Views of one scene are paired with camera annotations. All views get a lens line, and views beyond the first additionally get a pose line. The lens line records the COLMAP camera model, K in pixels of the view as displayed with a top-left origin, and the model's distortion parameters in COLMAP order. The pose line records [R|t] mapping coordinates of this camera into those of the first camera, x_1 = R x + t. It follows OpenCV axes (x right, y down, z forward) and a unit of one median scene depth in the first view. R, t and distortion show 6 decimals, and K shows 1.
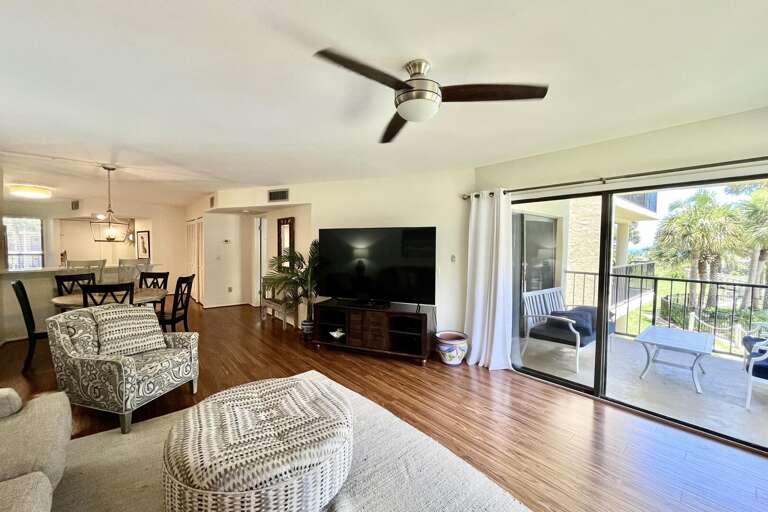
lens RADIAL K [[310.5, 0, 380.6], [0, 310.5, 255.8], [0, 0, 1]] dist [-0.001432, -0.000512]
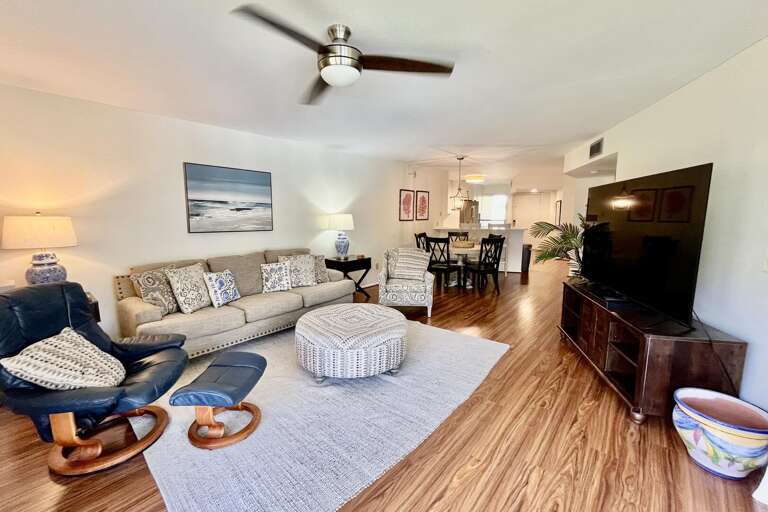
lens RADIAL K [[310.5, 0, 380.6], [0, 310.5, 255.8], [0, 0, 1]] dist [-0.001432, -0.000512]
pose [[0.152490, 0.125257, -0.980335, 0.686264], [-0.031401, 0.992049, 0.121869, 0.002002], [0.987806, 0.012200, 0.155211, 0.541293]]
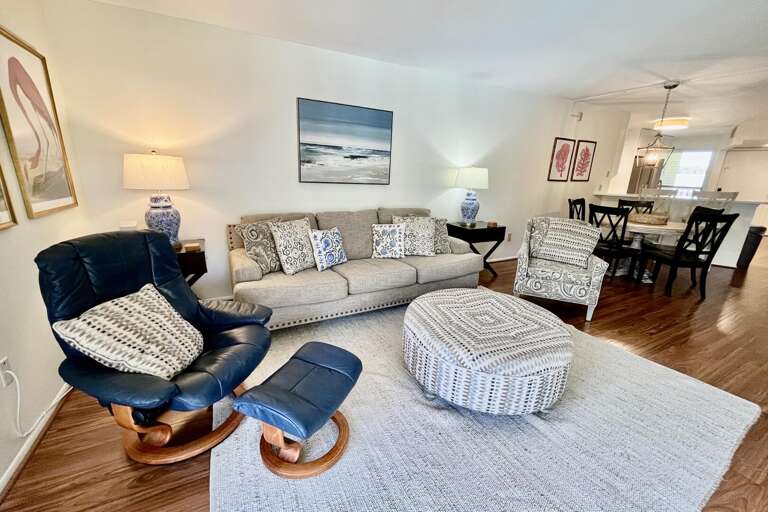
lens RADIAL K [[310.5, 0, 380.6], [0, 310.5, 255.8], [0, 0, 1]] dist [-0.001432, -0.000512]
pose [[-0.215691, 0.245087, -0.945204, 0.412796], [-0.065826, 0.962137, 0.264498, 0.025071], [0.974240, 0.119269, -0.191391, 0.502325]]
